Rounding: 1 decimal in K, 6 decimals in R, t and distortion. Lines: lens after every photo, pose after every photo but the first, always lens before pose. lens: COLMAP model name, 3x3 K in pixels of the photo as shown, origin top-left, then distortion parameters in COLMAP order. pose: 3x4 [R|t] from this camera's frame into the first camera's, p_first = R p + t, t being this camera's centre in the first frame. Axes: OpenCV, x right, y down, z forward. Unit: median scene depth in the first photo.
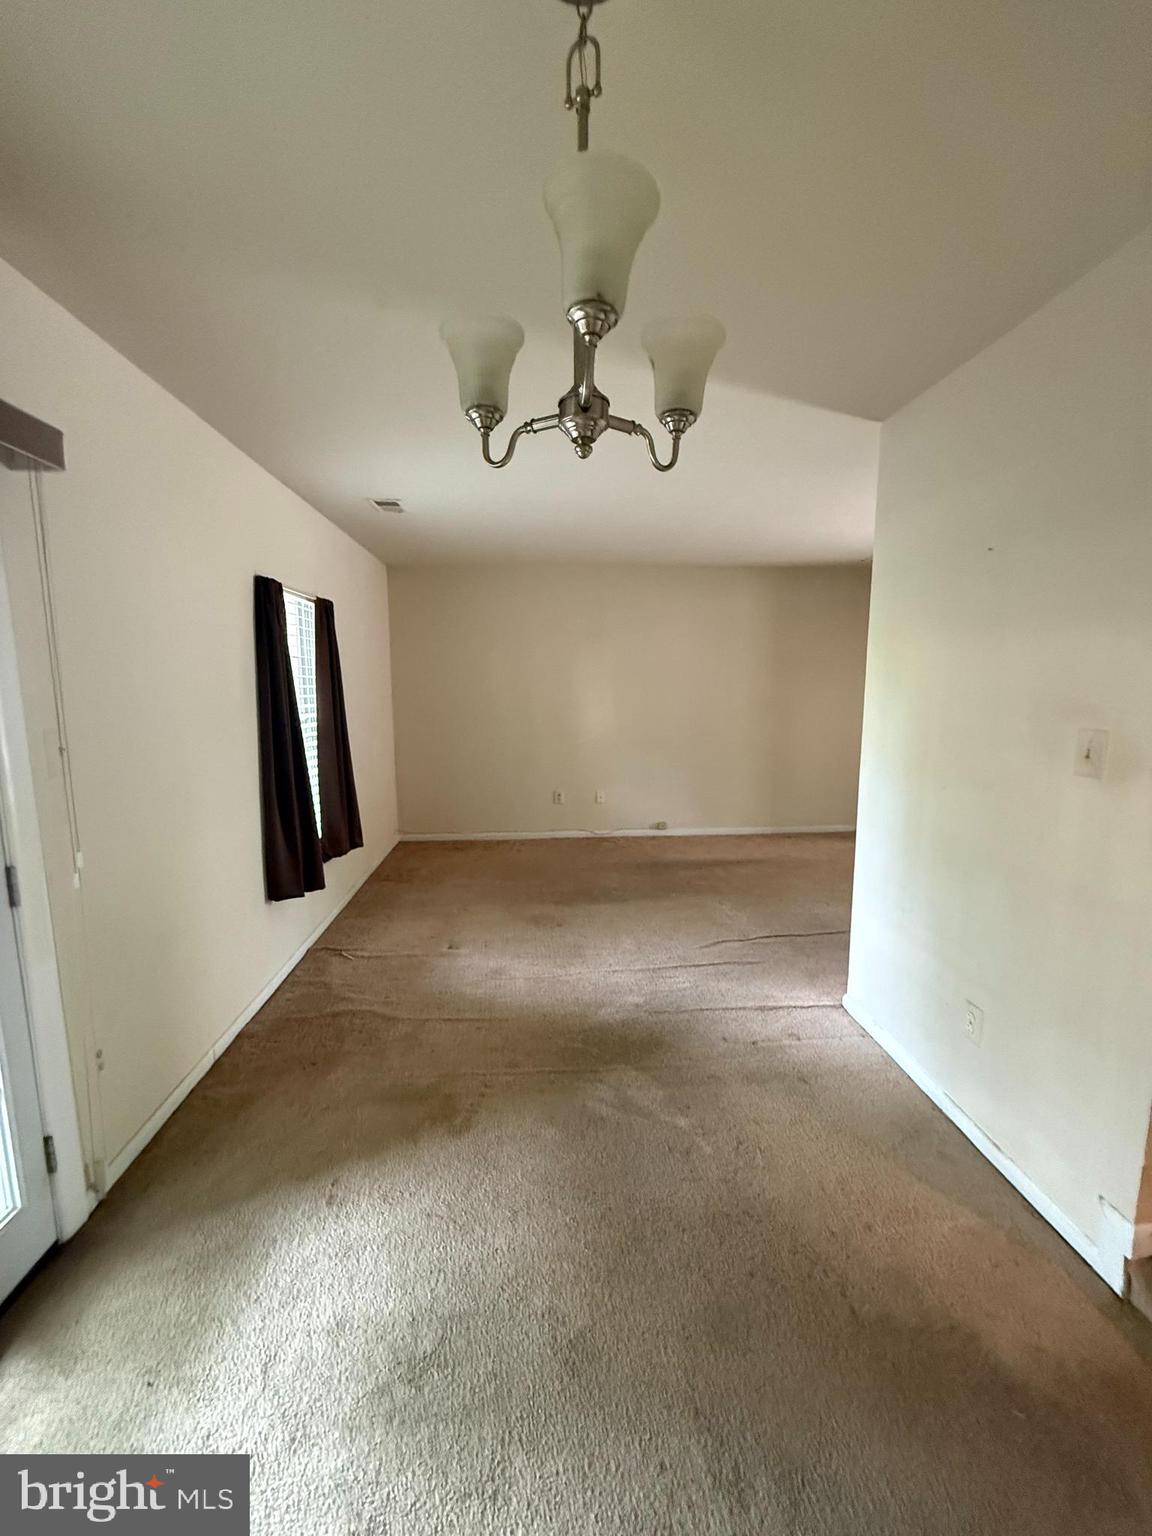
lens RADIAL K [[607.1, 0, 576.0], [0, 607.1, 768.0], [0, 0, 1]] dist [0.000026, 0.000008]
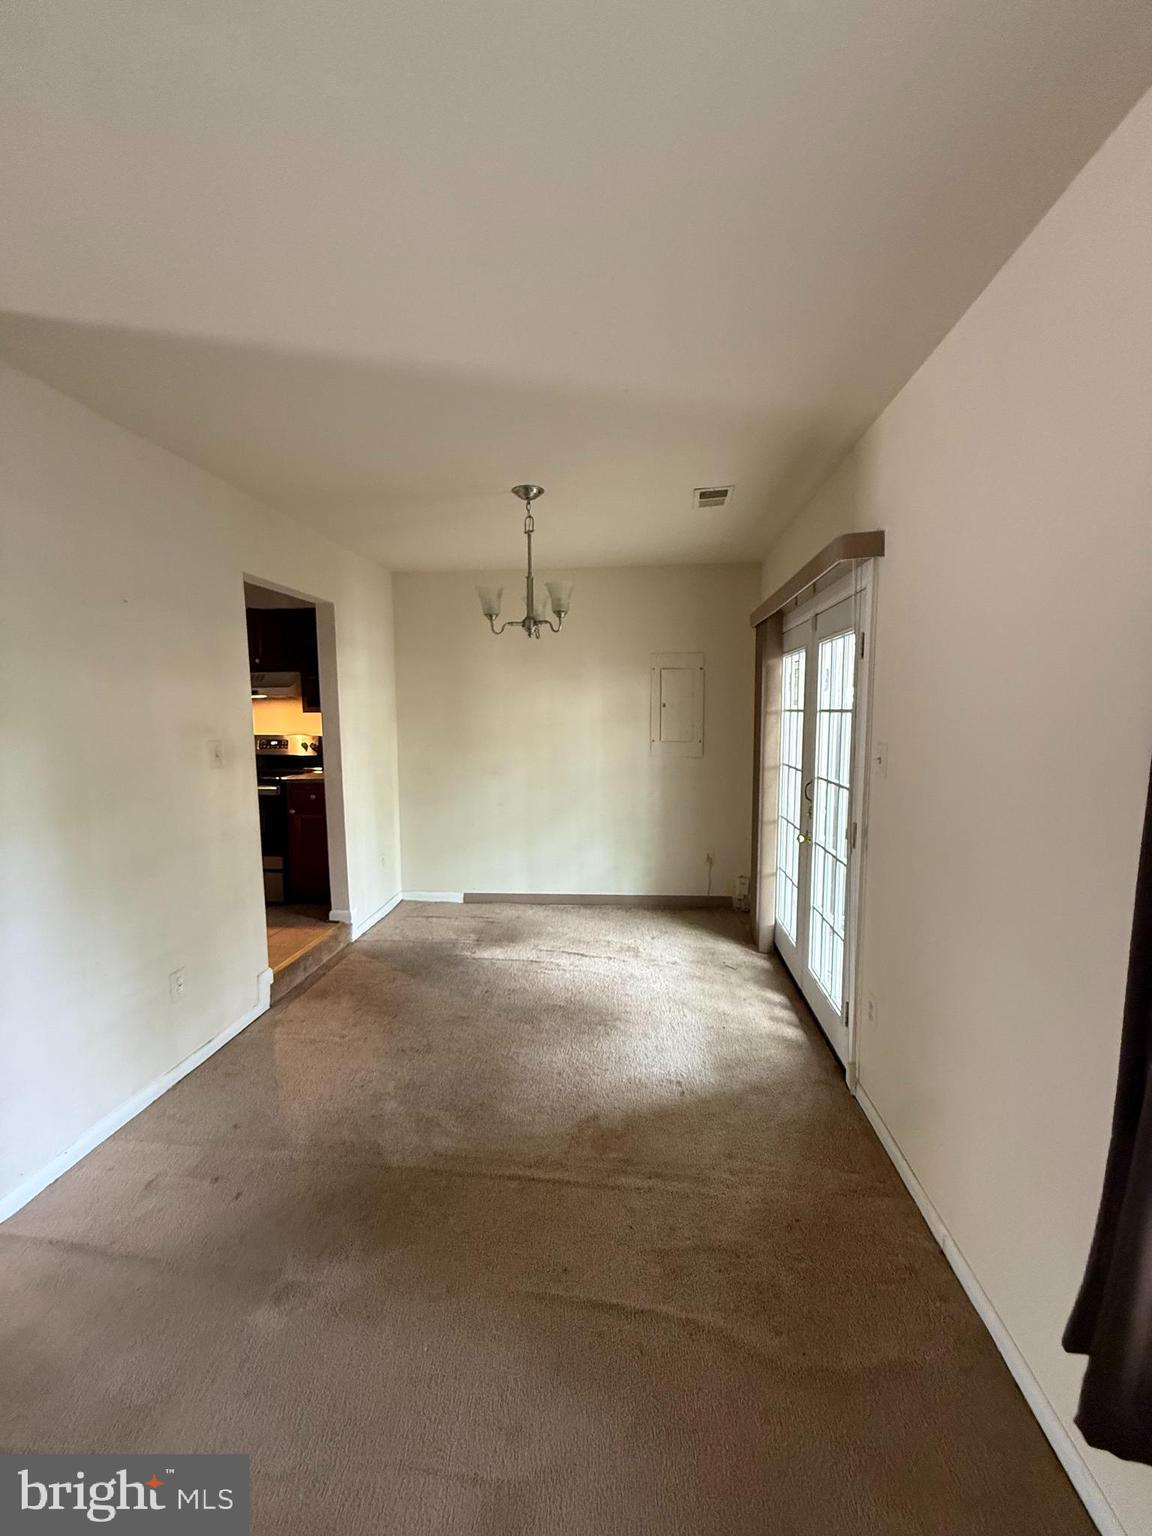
lens RADIAL K [[607.1, 0, 576.0], [0, 607.1, 768.0], [0, 0, 1]] dist [0.000026, 0.000008]
pose [[-0.984388, -0.002035, 0.176003, -0.342085], [0.039062, 0.972472, 0.229721, -0.248019], [-0.171625, 0.233009, -0.957210, 1.801948]]
